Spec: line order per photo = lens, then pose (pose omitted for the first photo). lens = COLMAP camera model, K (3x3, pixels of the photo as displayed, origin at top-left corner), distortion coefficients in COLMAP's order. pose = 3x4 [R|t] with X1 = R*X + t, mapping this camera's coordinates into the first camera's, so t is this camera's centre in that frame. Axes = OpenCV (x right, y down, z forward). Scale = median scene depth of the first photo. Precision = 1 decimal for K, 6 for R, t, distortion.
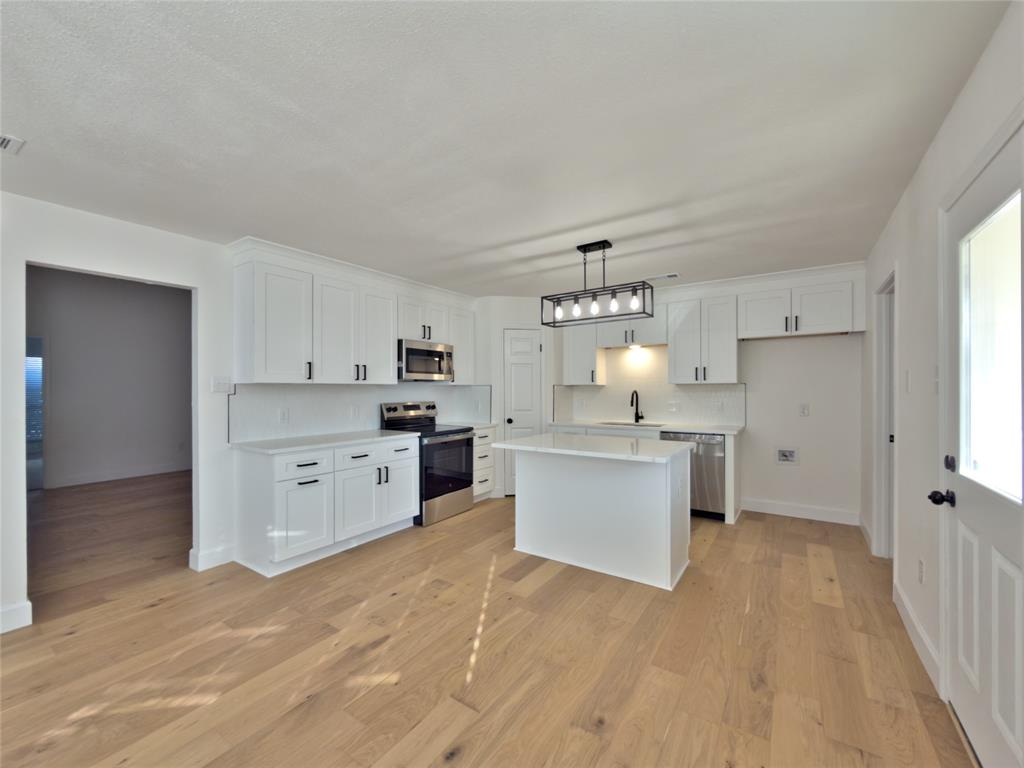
lens RADIAL K [[421.6, 0, 502.1], [0, 421.6, 388.0], [0, 0, 1]] dist [-0.000320, 0.000241]
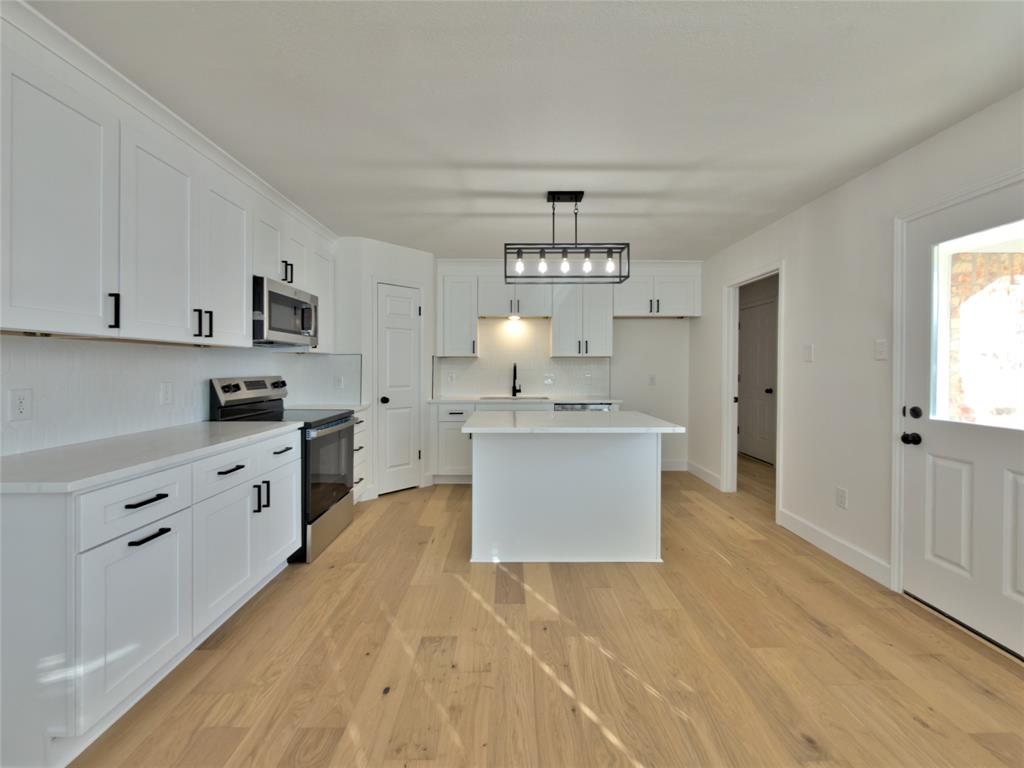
lens RADIAL K [[419.5, 0, 514.0], [0, 419.5, 369.1], [0, 0, 1]] dist [-0.001177, -0.000103]
pose [[0.813954, 0.001727, 0.580927, -0.372885], [-0.005825, 0.999970, 0.005189, 0.022552], [-0.580901, -0.007608, 0.813939, 0.336763]]
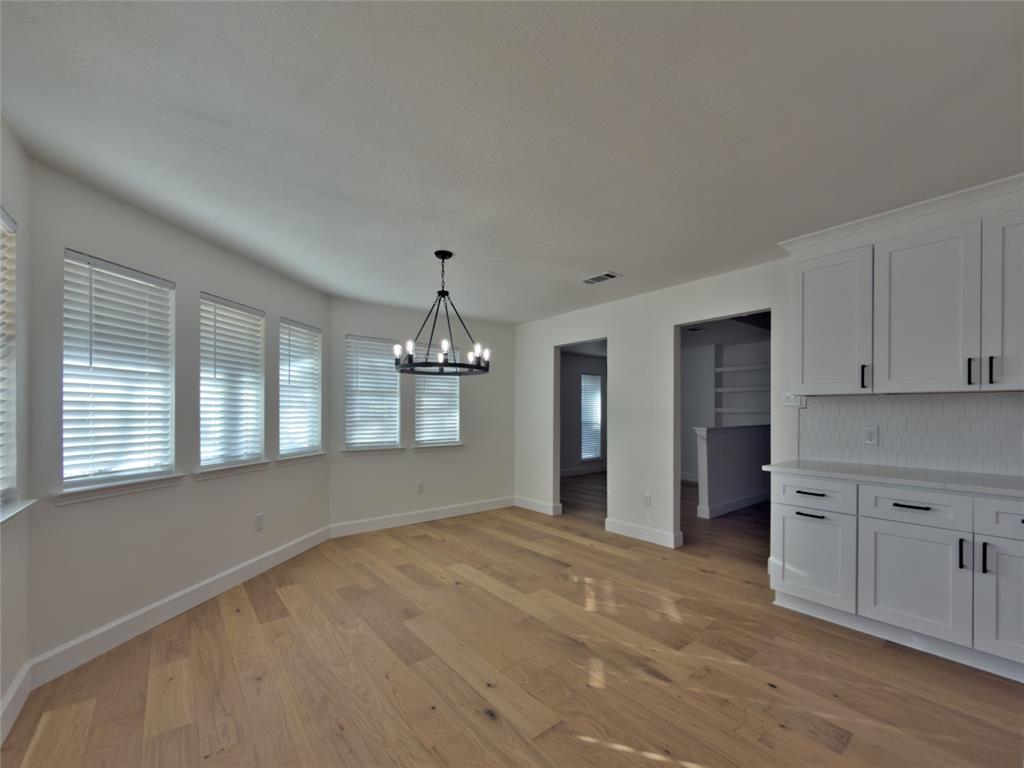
lens RADIAL K [[429.6, 0, 528.4], [0, 429.6, 409.5], [0, 0, 1]] dist [0.000400, 0.000050]
pose [[-0.267525, -0.000354, -0.963551, 0.454159], [0.002536, 0.999996, -0.001071, 0.017166], [0.963548, -0.002730, -0.267523, 0.651496]]
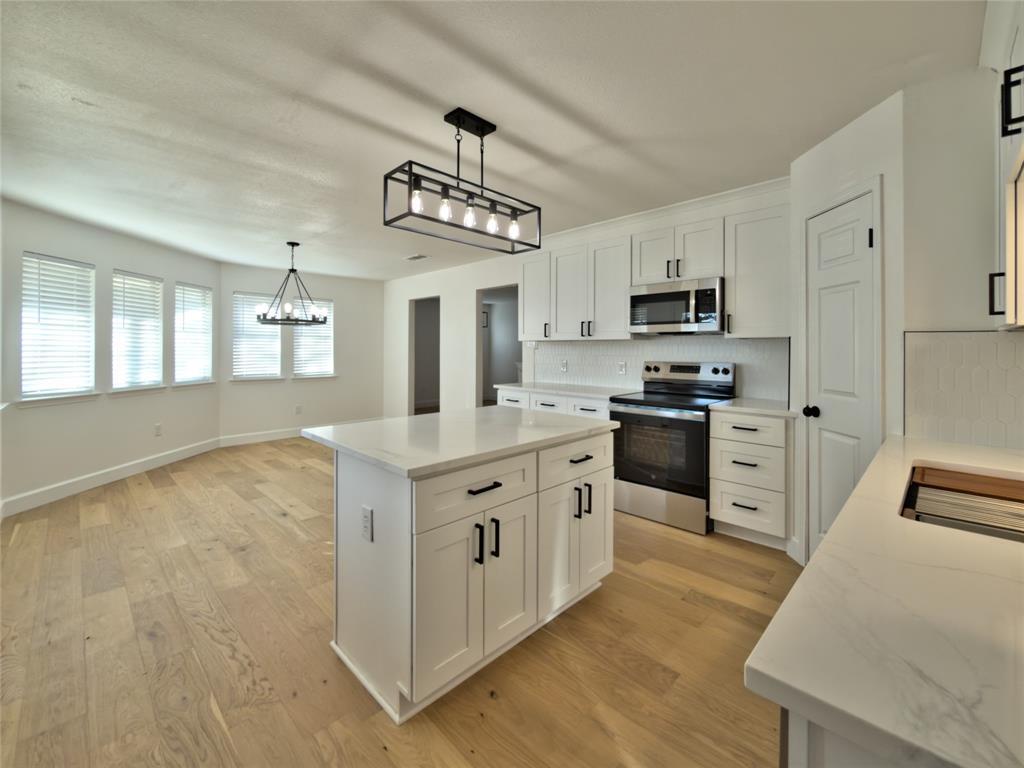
lens RADIAL K [[429.9, 0, 512.3], [0, 429.9, 348.0], [0, 0, 1]] dist [-0.000337, -0.000115]
pose [[-0.169372, 0.001066, -0.985552, 0.844161], [0.000521, 0.999999, 0.000993, 0.010016], [0.985552, -0.000346, -0.169373, 1.155237]]
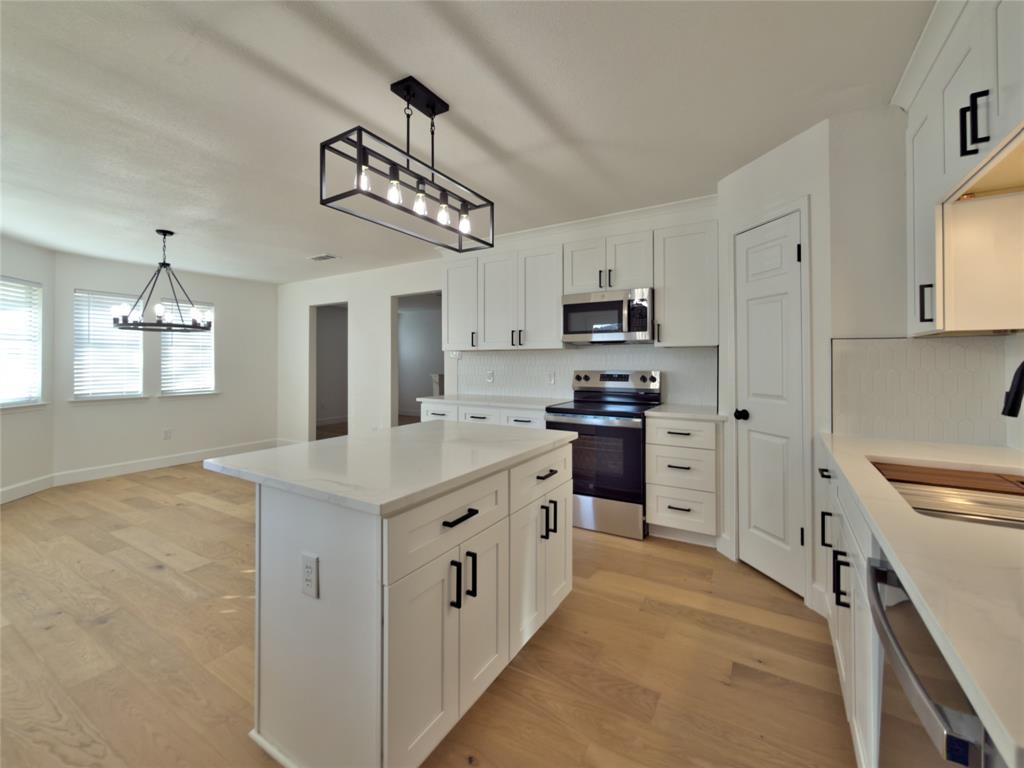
lens RADIAL K [[428.1, 0, 511.0], [0, 428.1, 357.3], [0, 0, 1]] dist [0.000381, 0.000250]
pose [[0.062568, -0.006259, -0.998021, 0.785402], [0.005097, 0.999969, -0.005952, 0.017620], [0.998028, -0.004714, 0.062598, 1.065746]]
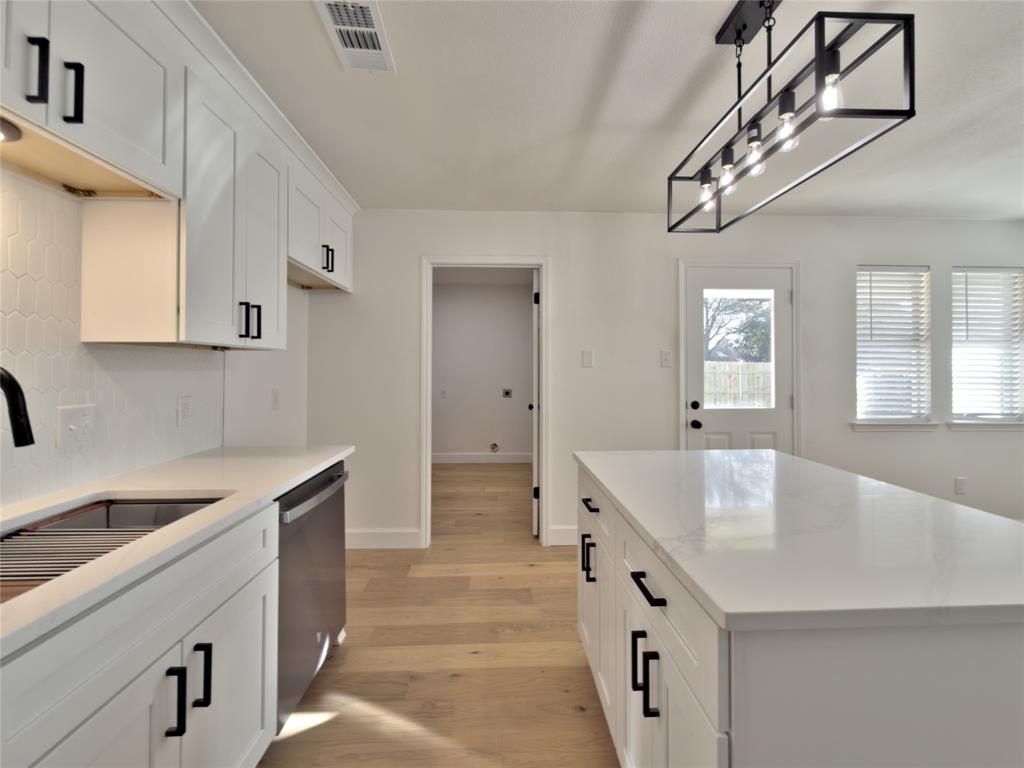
lens RADIAL K [[424.5, 0, 510.4], [0, 424.5, 364.9], [0, 0, 1]] dist [-0.001202, -0.000079]
pose [[-0.603875, 0.011696, 0.796993, 0.036116], [0.000810, 0.999901, -0.014060, 0.015031], [-0.797078, -0.007845, -0.603825, 1.408883]]
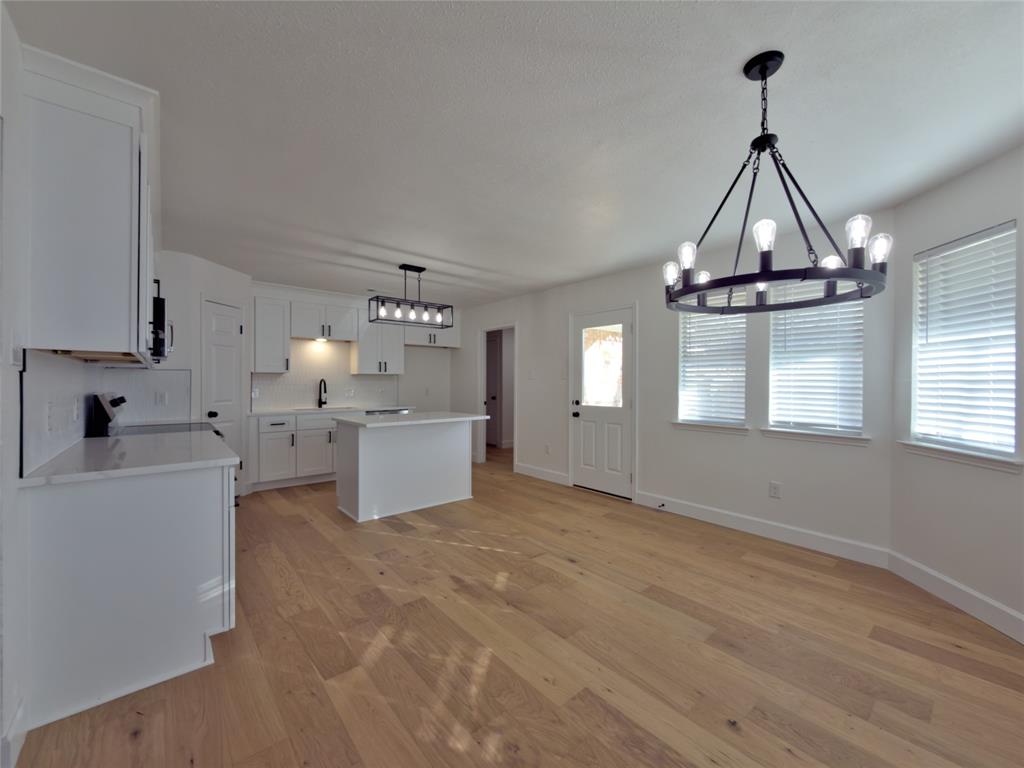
lens RADIAL K [[405.7, 0, 512.0], [0, 405.7, 384.0], [0, 0, 1]] dist [-0.000013, -0.000054]
pose [[0.252726, 0.001379, 0.967537, -0.918367], [-0.004070, 0.999992, -0.000363, 0.026515], [-0.967529, -0.003846, 0.252730, 0.367933]]
